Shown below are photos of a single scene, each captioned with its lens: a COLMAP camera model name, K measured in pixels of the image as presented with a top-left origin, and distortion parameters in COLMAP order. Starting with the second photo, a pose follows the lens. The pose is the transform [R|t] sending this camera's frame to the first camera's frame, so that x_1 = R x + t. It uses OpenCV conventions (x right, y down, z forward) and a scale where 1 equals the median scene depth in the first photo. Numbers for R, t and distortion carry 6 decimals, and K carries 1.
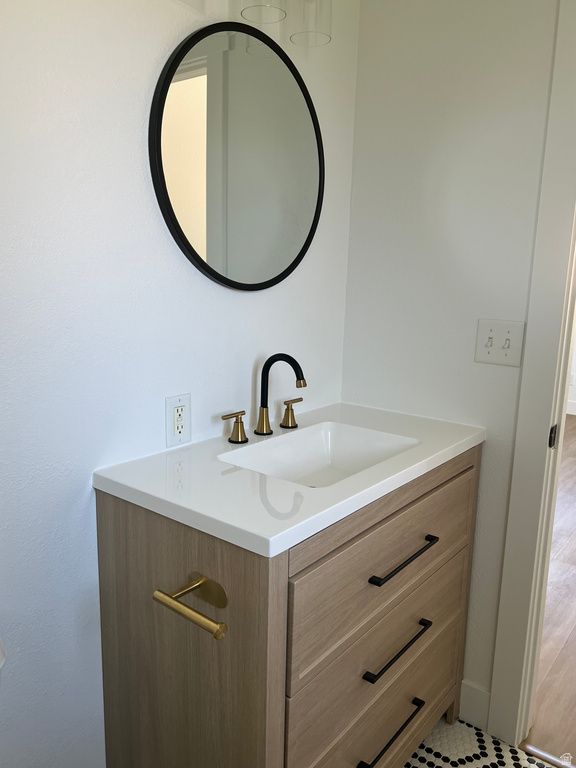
lens RADIAL K [[598.6, 0, 288.0], [0, 598.6, 384.0], [0, 0, 1]] dist [0.049126, -0.067039]
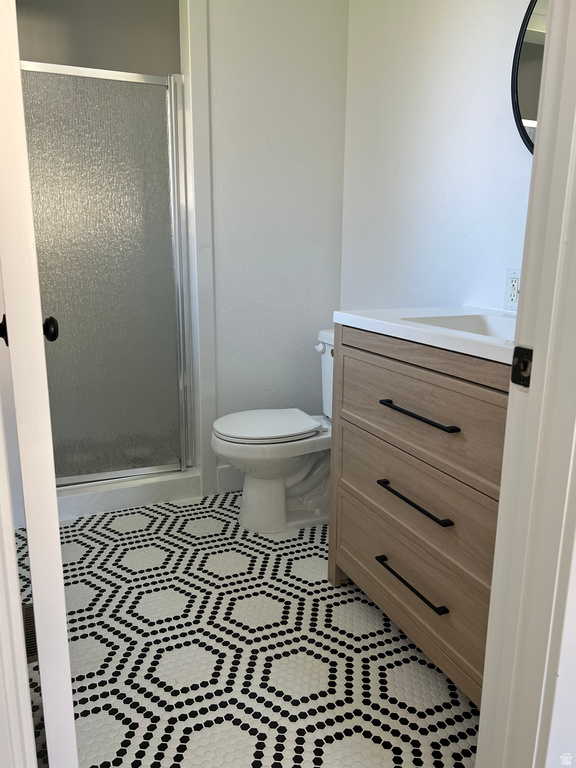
lens RADIAL K [[598.6, 0, 288.0], [0, 598.6, 384.0], [0, 0, 1]] dist [0.049126, -0.067039]
pose [[-0.474869, 0.149170, -0.867322, 1.400528], [-0.193351, 0.943767, 0.268179, -0.010321], [0.858554, 0.295047, -0.419323, 1.397570]]
